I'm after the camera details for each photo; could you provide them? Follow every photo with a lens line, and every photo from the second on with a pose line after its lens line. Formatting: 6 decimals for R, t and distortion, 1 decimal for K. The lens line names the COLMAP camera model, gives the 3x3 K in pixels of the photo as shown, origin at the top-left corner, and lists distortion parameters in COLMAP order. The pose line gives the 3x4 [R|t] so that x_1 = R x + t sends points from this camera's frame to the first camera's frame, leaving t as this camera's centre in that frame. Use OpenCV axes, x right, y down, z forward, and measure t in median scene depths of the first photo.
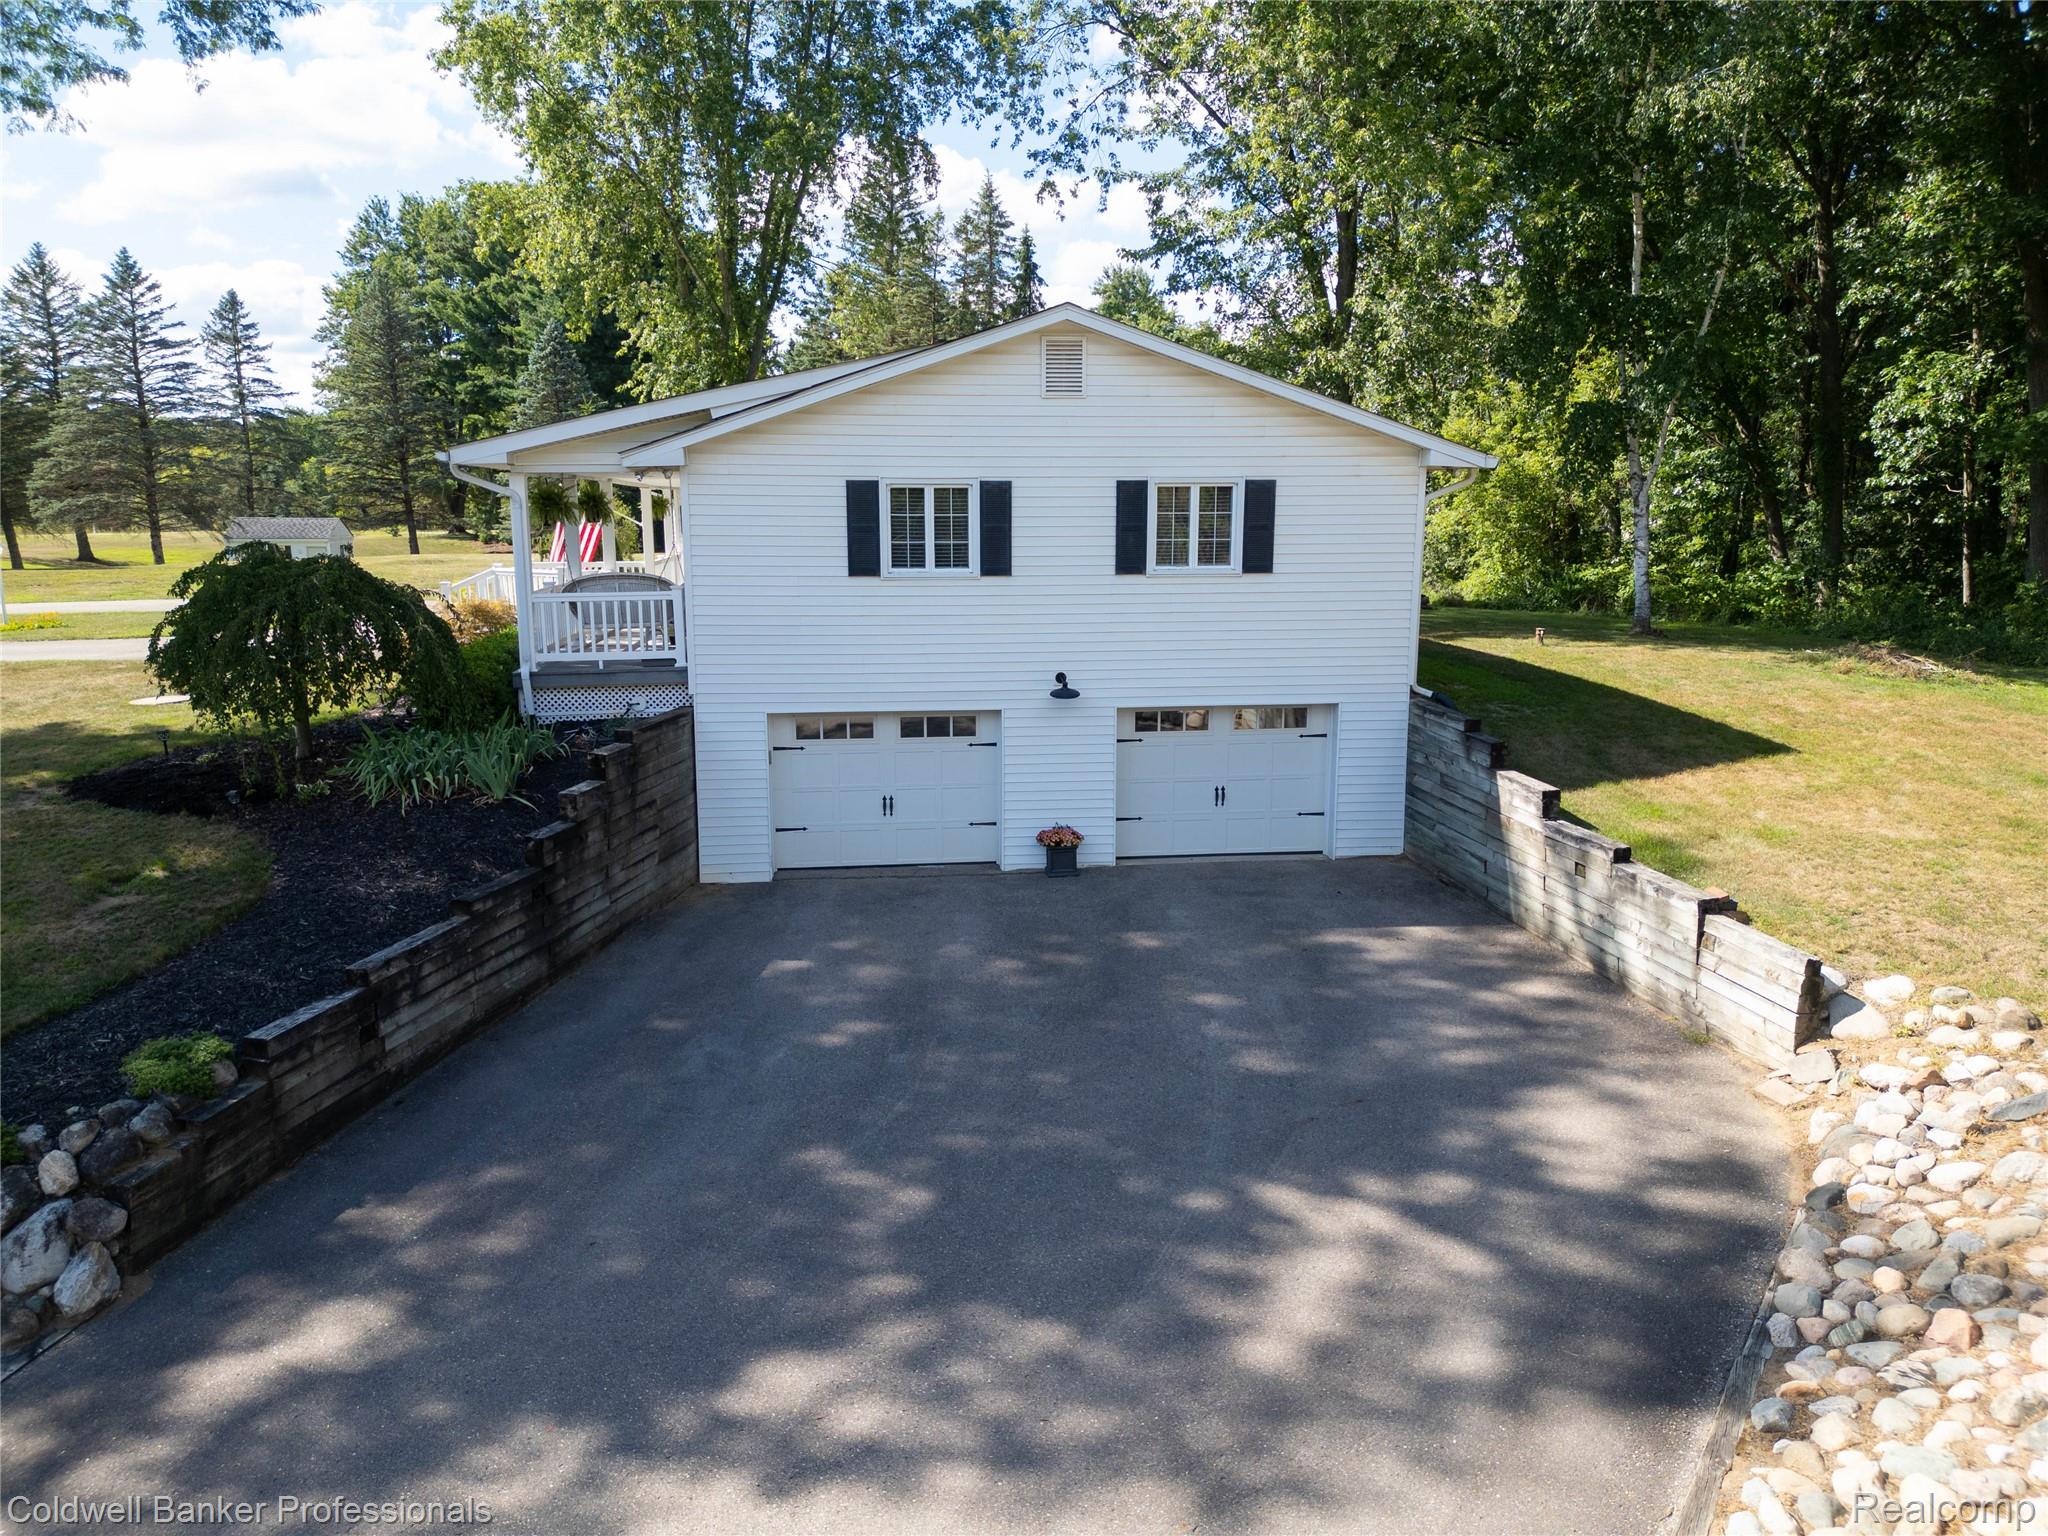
lens RADIAL K [[1440.8, 0, 1019.9], [0, 1440.8, 758.2], [0, 0, 1]] dist [0.073437, -0.071698]
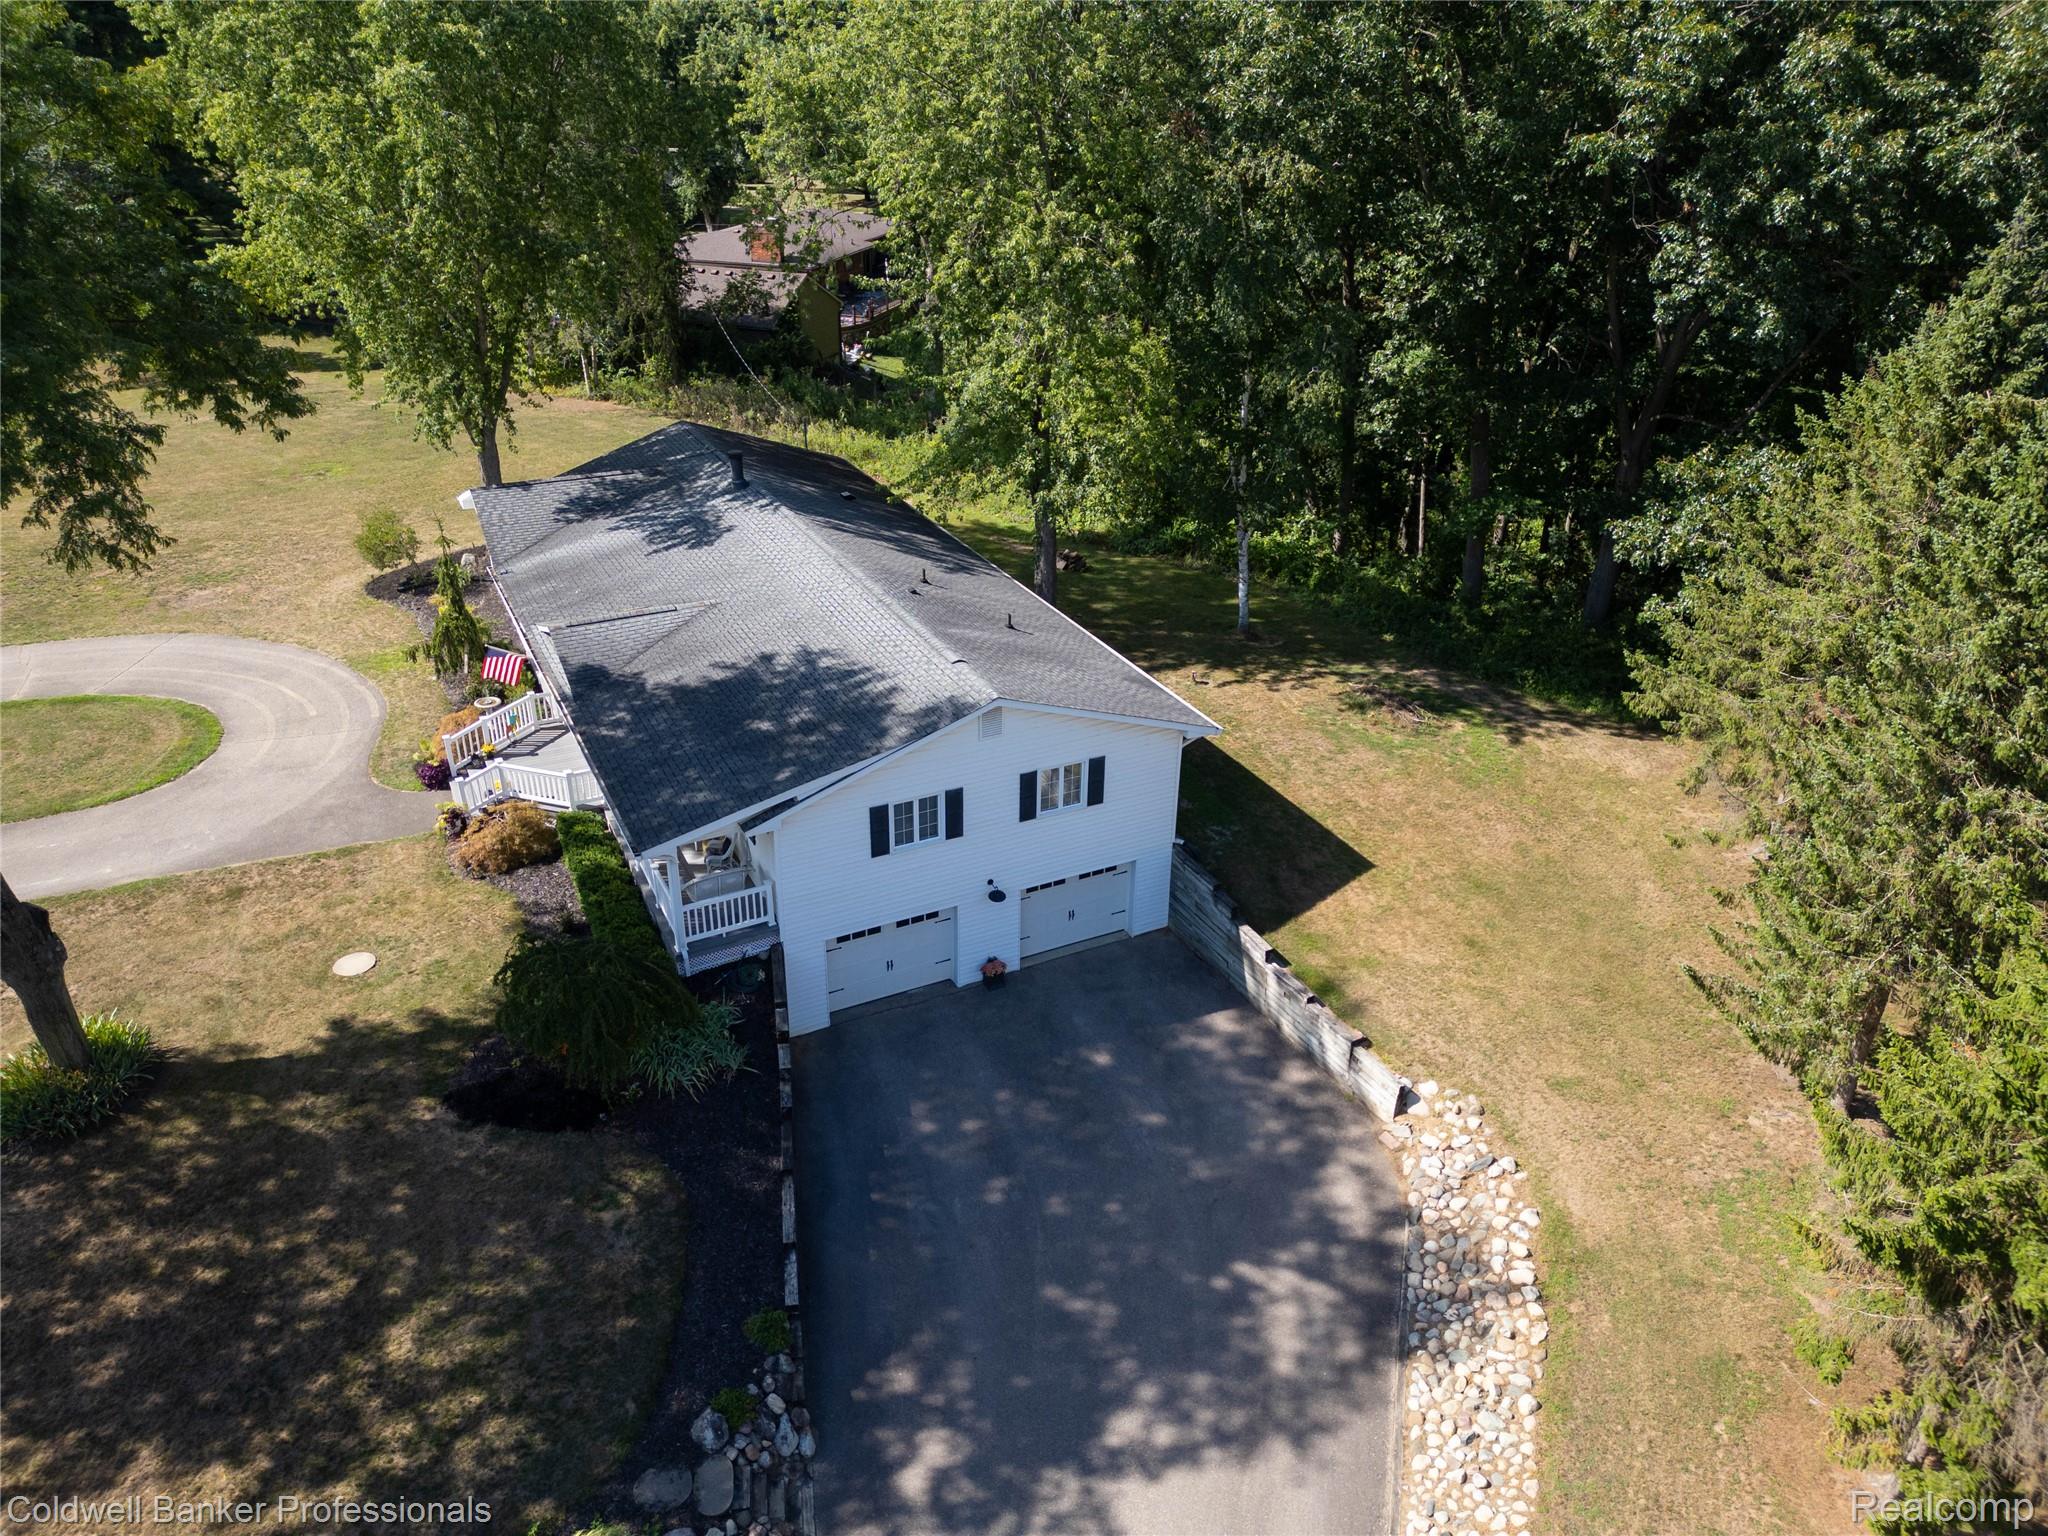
lens RADIAL K [[1435.5, 0, 1019.4], [0, 1435.5, 762.5], [0, 0, 1]] dist [0.076861, -0.073725]
pose [[0.940935, -0.145310, 0.305821, -0.441900], [0.045208, 0.949057, 0.311846, -0.726427], [-0.335555, -0.279601, 0.899570, -0.487363]]
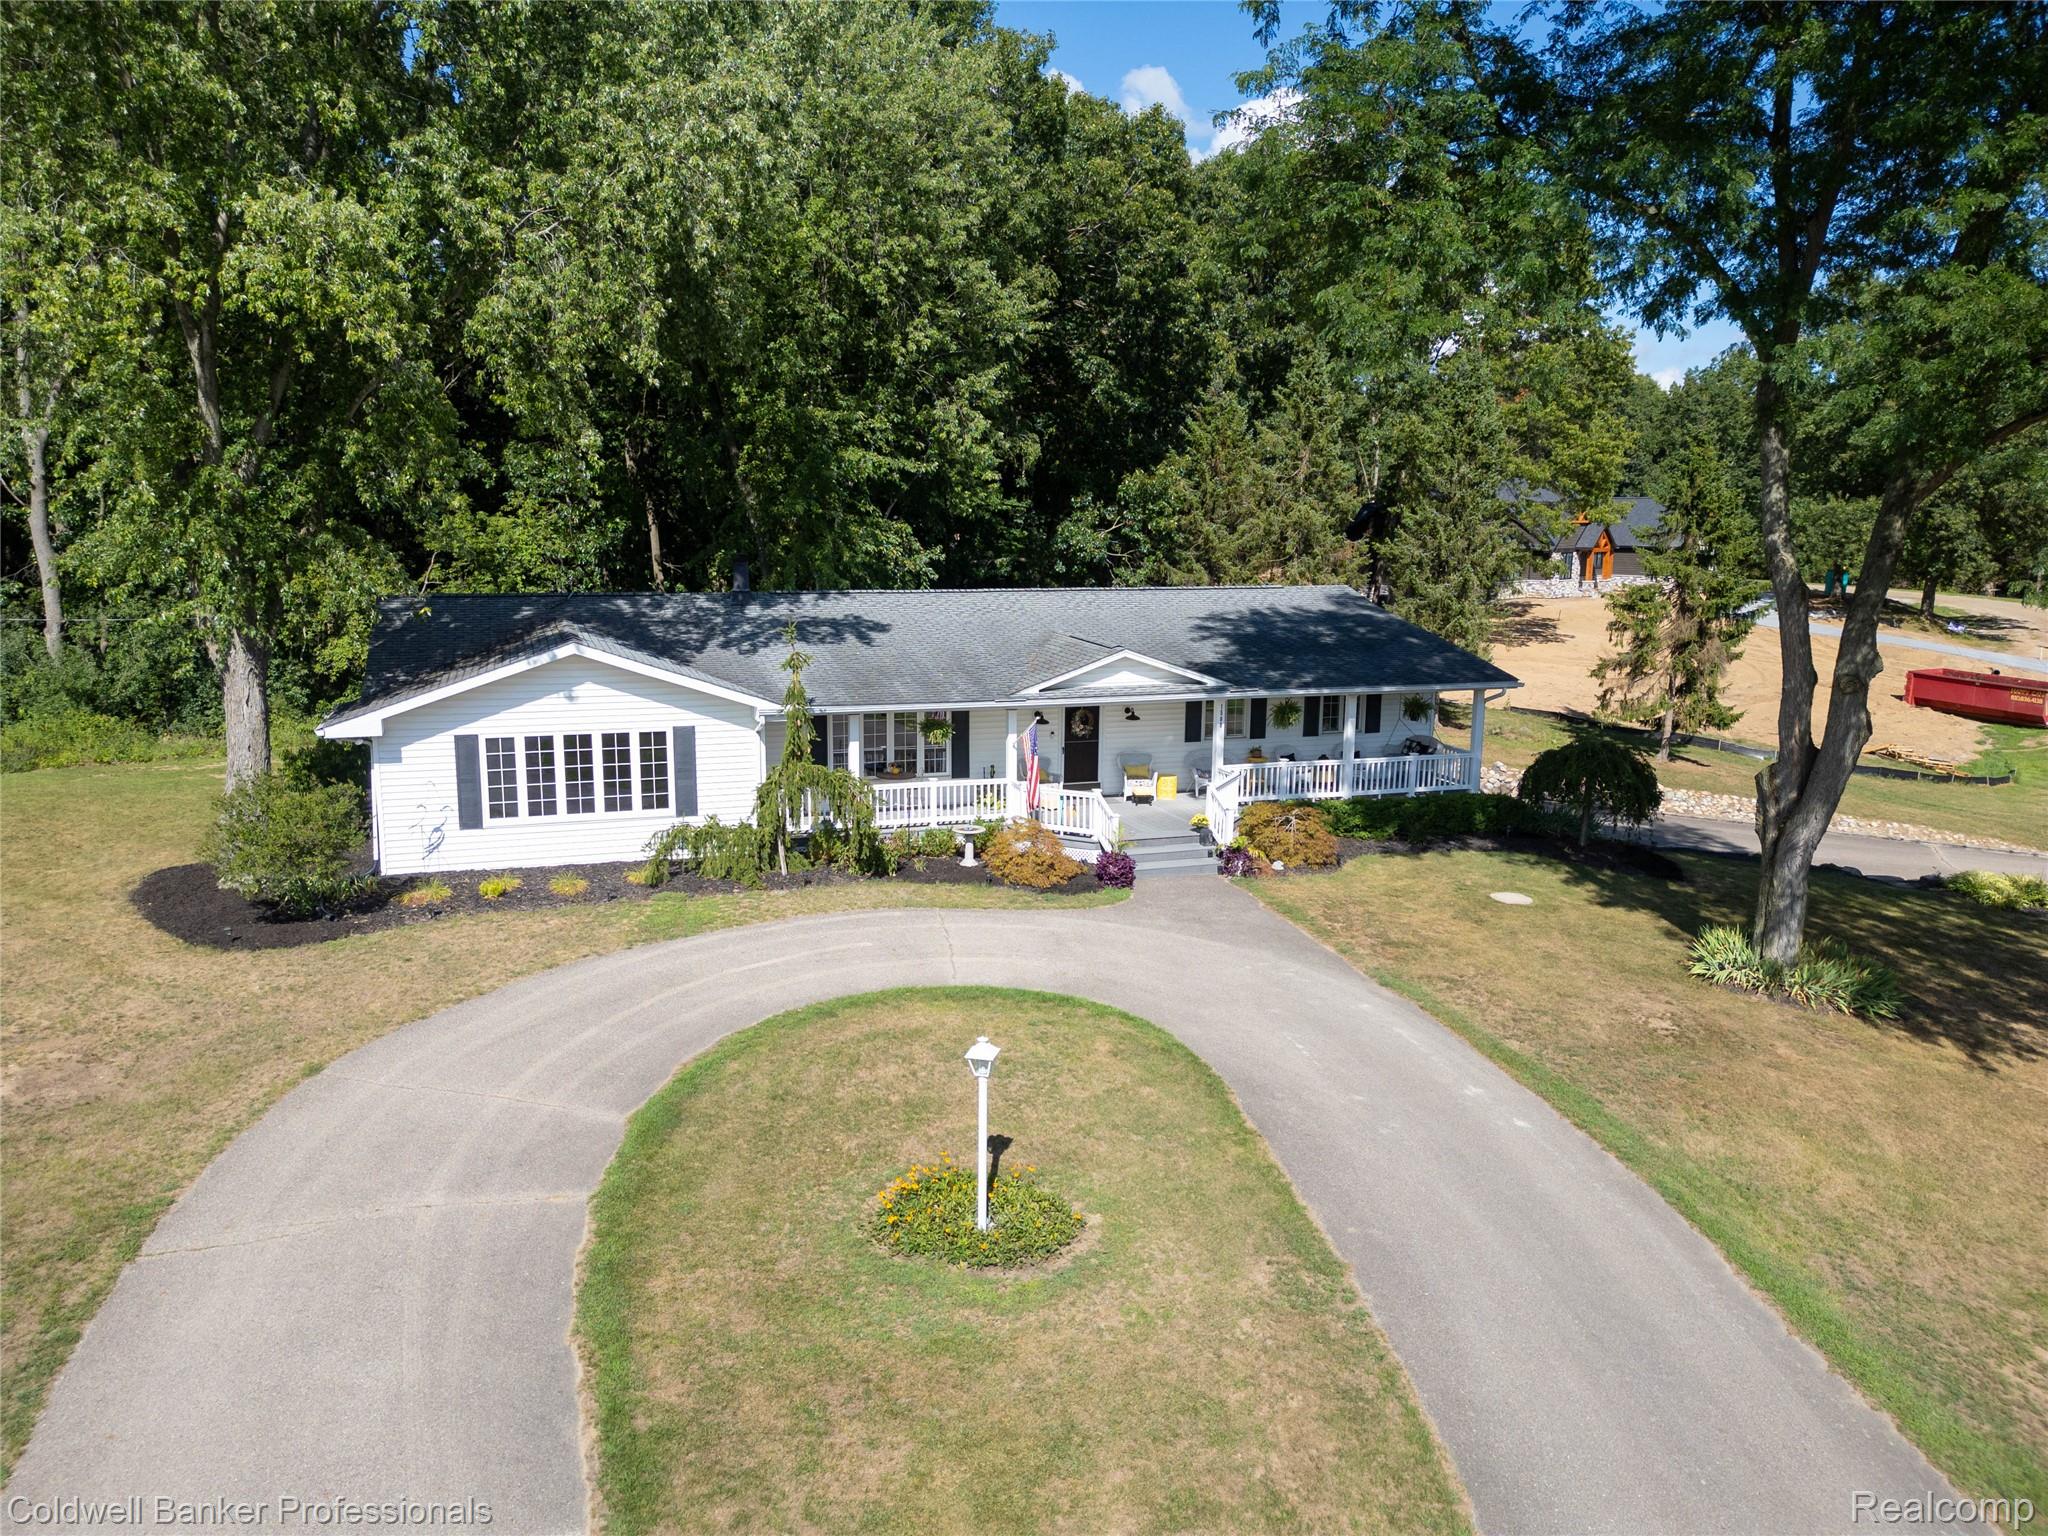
lens RADIAL K [[1440.8, 0, 1019.9], [0, 1440.8, 758.2], [0, 0, 1]] dist [0.073437, -0.071698]
pose [[-0.217155, -0.169340, 0.961336, -1.981374], [0.157865, 0.965781, 0.205783, -0.570614], [-0.963287, 0.196448, -0.182991, 1.887993]]
